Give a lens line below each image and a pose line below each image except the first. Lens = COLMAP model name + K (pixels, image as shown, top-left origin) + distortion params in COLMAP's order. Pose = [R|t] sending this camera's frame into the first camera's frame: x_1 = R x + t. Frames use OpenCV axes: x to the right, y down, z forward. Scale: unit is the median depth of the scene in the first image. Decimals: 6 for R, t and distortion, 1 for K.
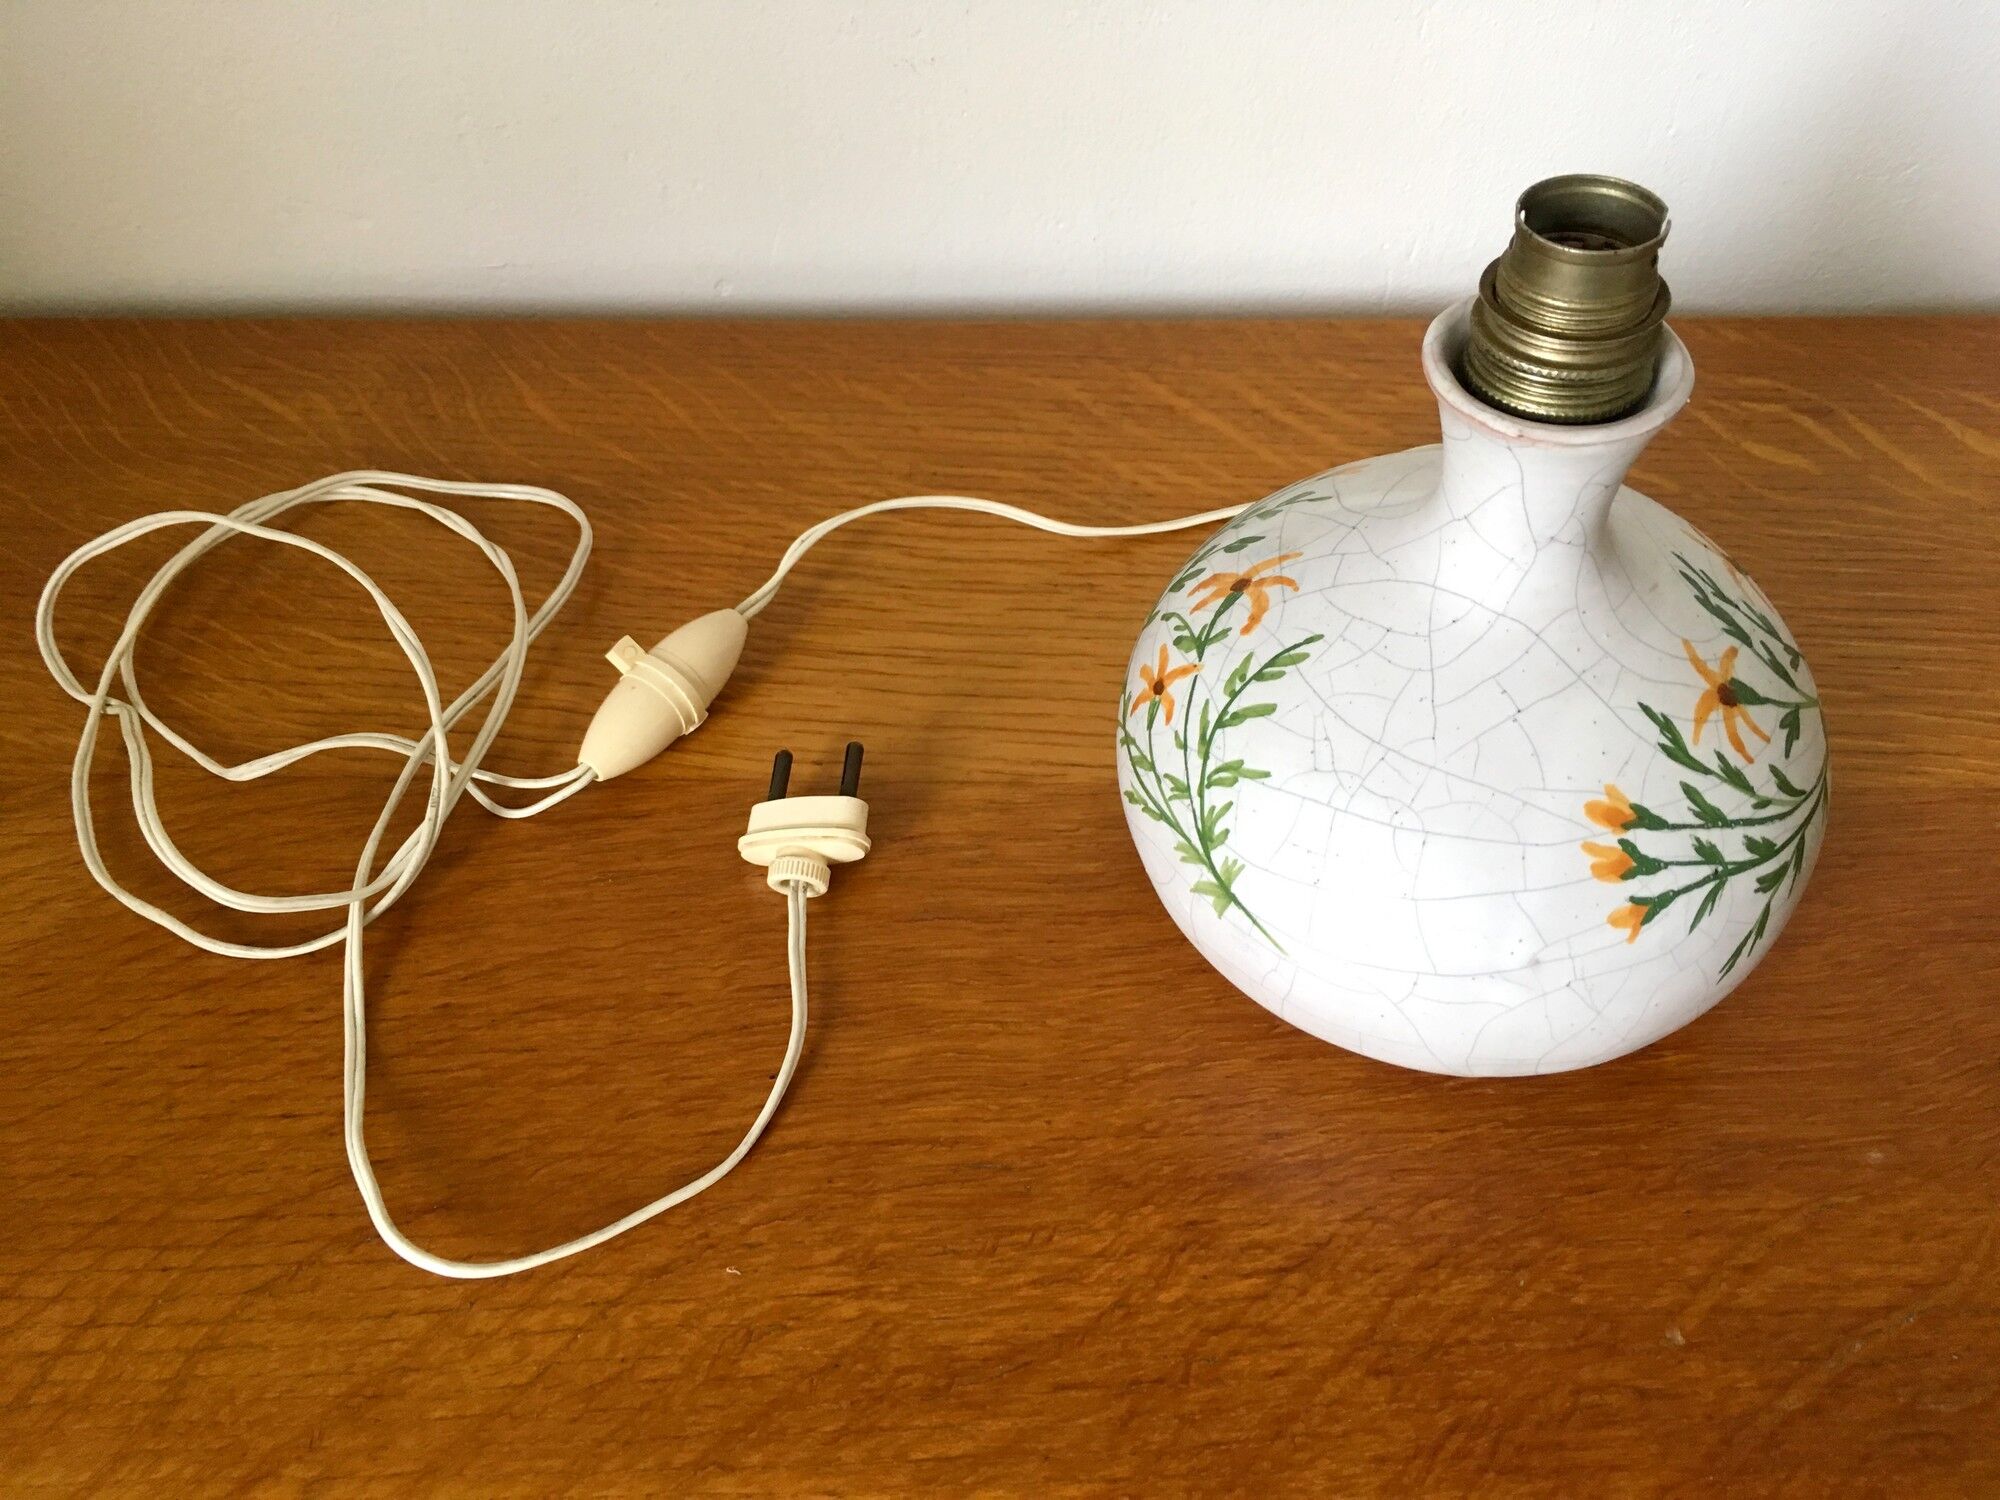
lens RADIAL K [[1746.6, 0, 1002.1], [0, 1746.6, 746.8], [0, 0, 1]] dist [0.048876, -0.101209]
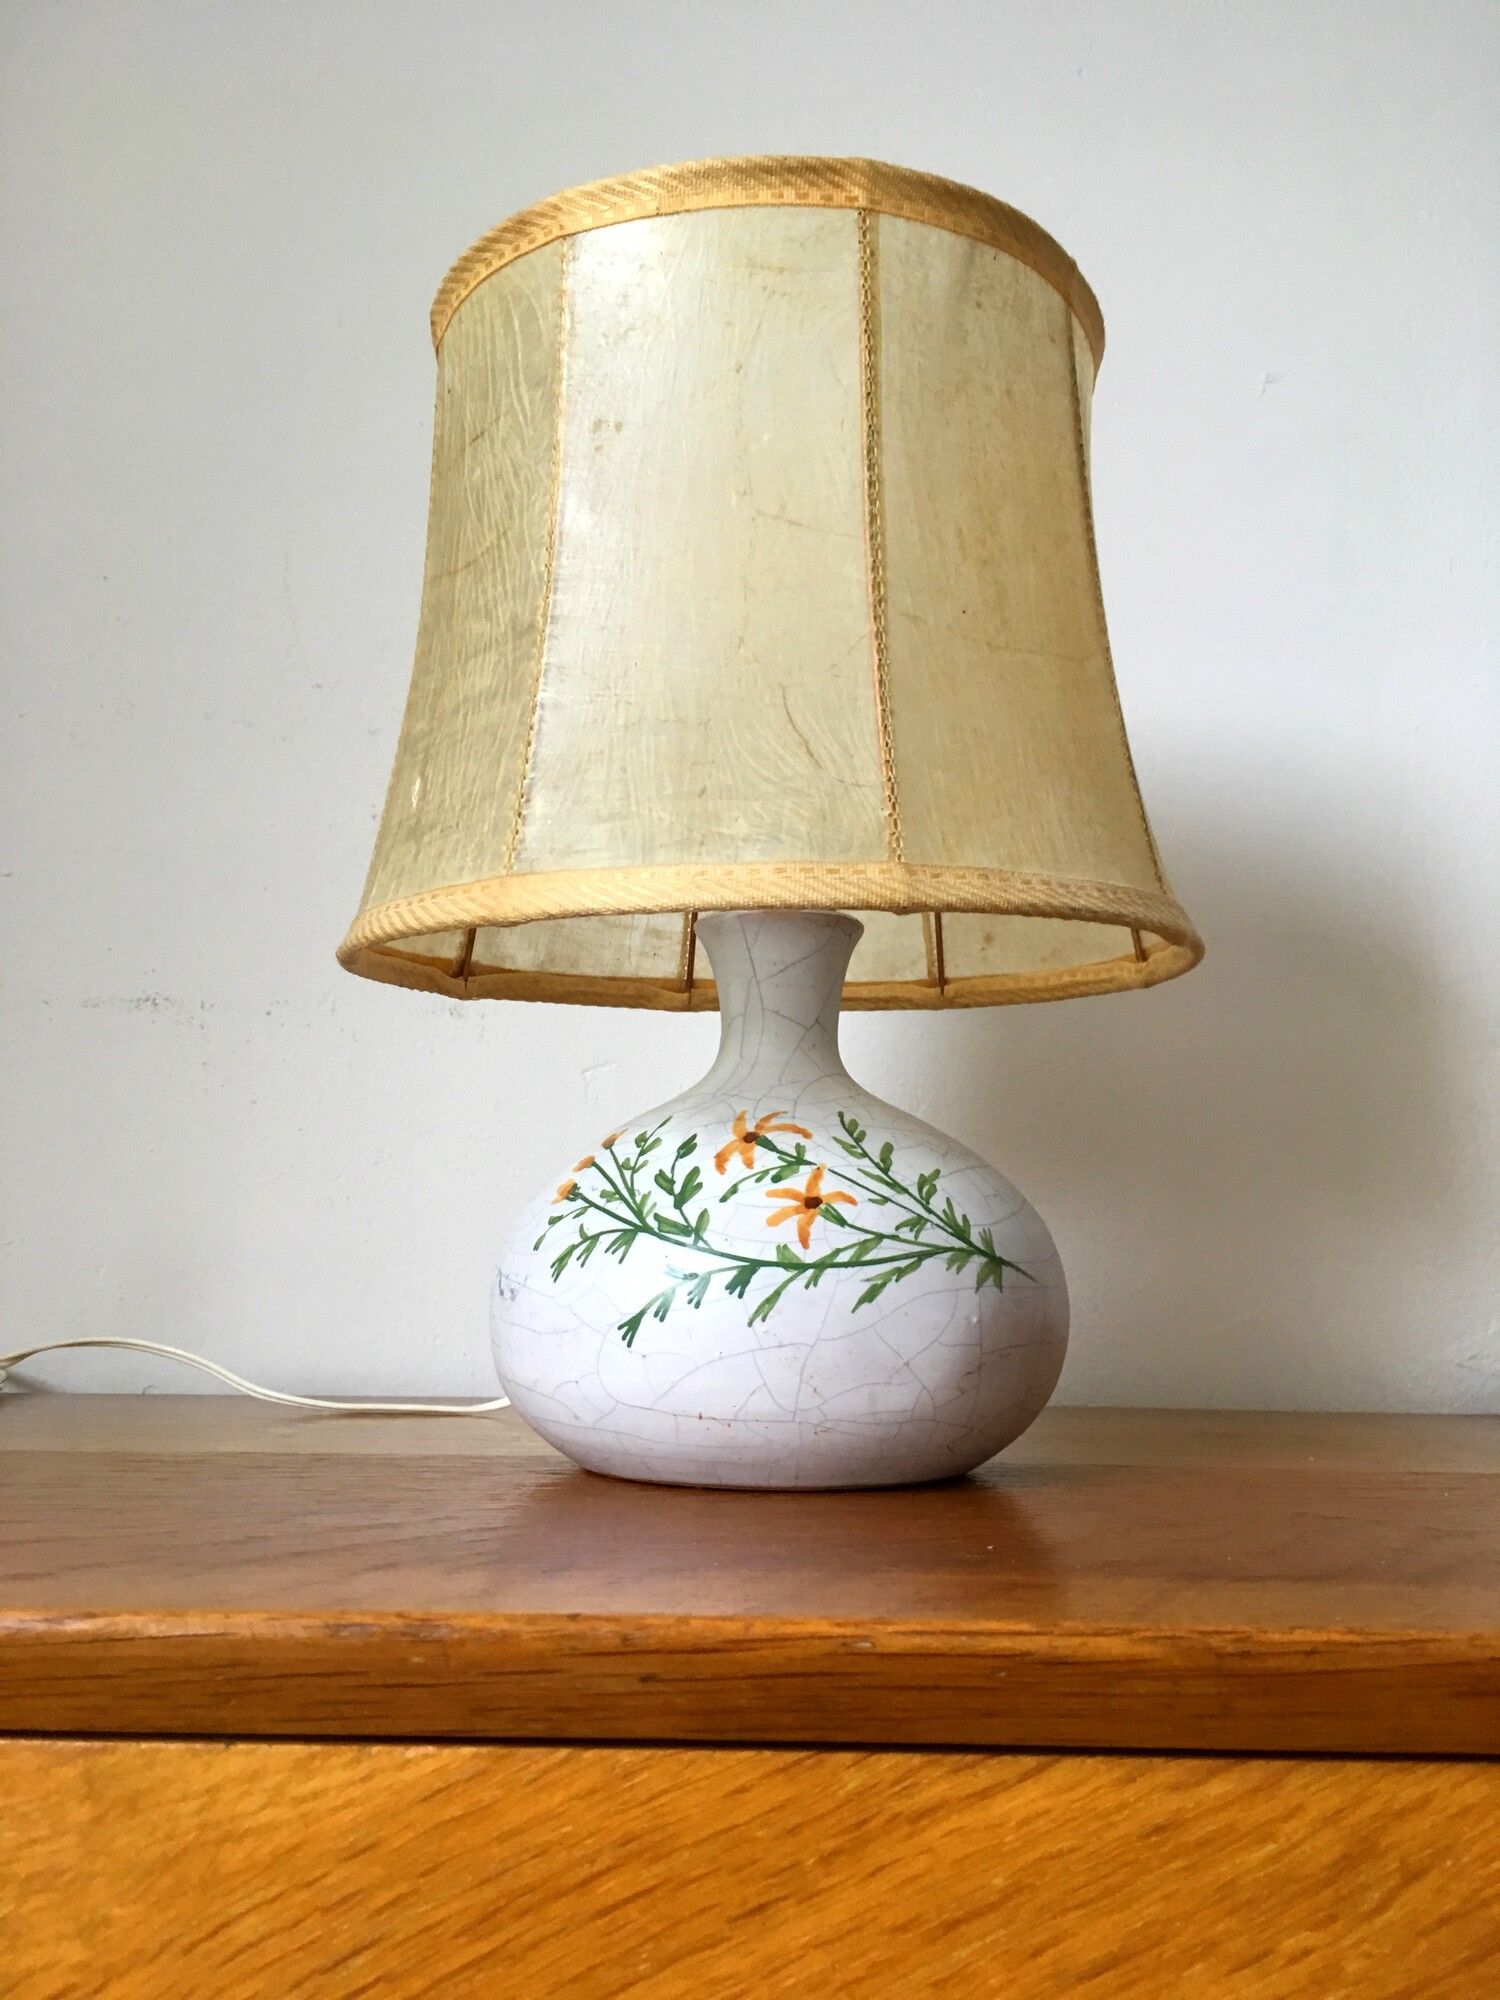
lens RADIAL K [[1746.6, 0, 744.3], [0, 1746.6, 992.6], [0, 0, 1]] dist [0.048876, -0.101209]
pose [[-0.034711, 0.172992, 0.984311, -1.130829], [0.740122, 0.666288, -0.090999, -0.059833], [-0.671577, 0.725351, -0.151163, 1.227539]]
